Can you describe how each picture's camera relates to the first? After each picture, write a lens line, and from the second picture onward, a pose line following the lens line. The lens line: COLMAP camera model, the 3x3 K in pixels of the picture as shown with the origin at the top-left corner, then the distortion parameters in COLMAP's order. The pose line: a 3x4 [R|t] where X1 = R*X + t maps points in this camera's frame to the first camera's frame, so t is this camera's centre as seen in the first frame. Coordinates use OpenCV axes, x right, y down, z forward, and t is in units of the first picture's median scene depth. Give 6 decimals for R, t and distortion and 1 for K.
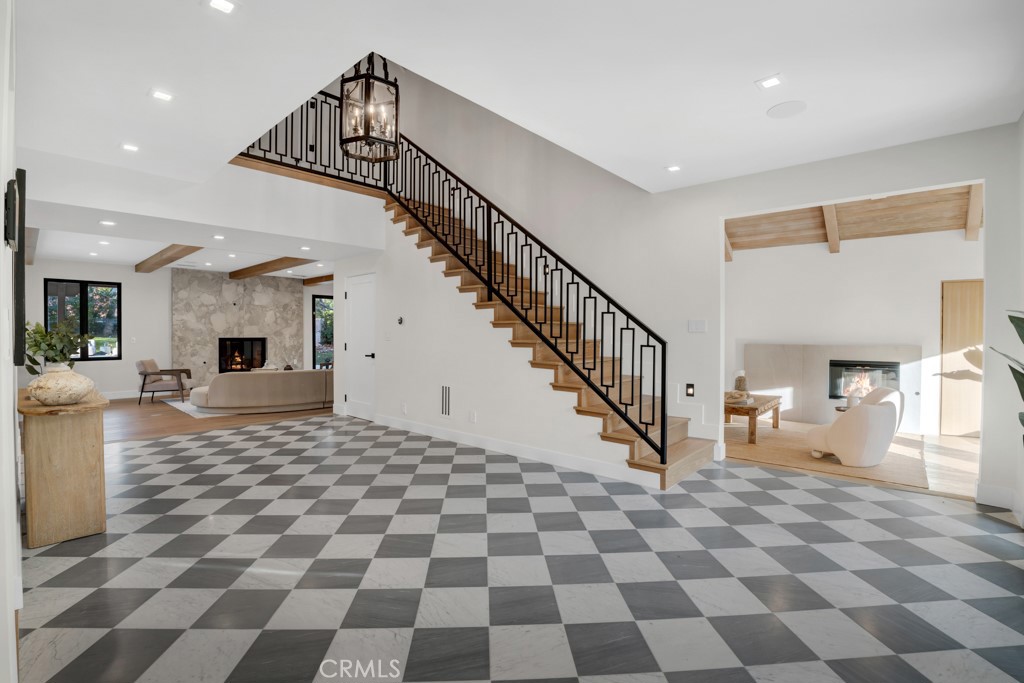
lens RADIAL K [[477.6, 0, 509.6], [0, 477.6, 338.4], [0, 0, 1]] dist [-0.038909, 0.000591]
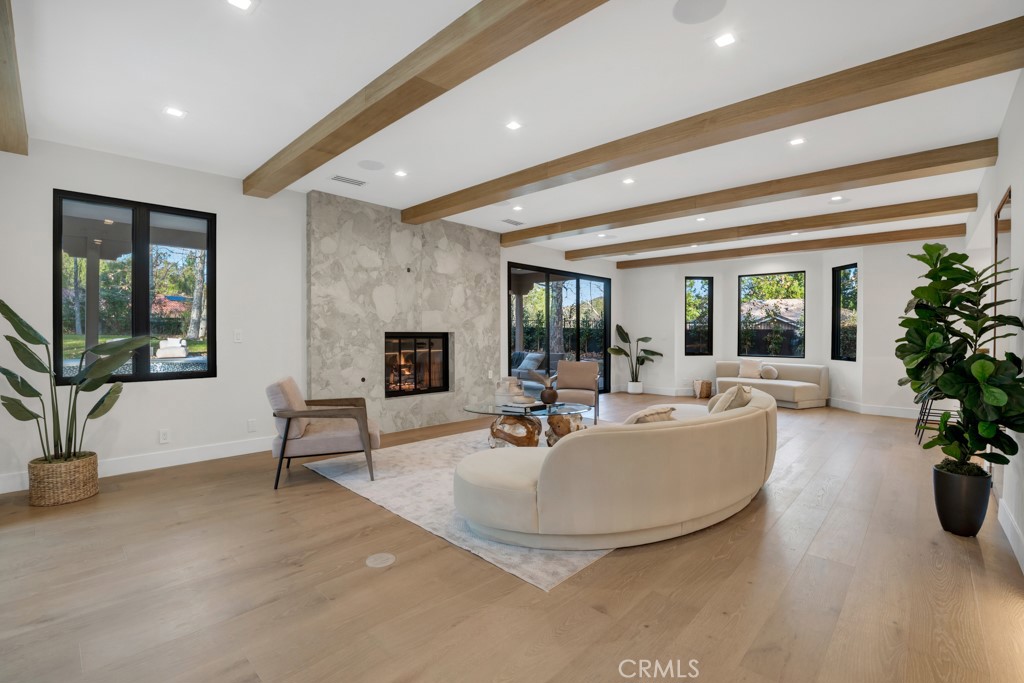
lens RADIAL K [[477.6, 0, 512.7], [0, 477.6, 340.3], [0, 0, 1]] dist [-0.038909, 0.000591]
pose [[0.999819, 0.012097, -0.014662, -0.471649], [-0.011930, 0.999864, 0.011420, 0.000379], [0.014798, -0.011243, 0.999827, 0.471698]]
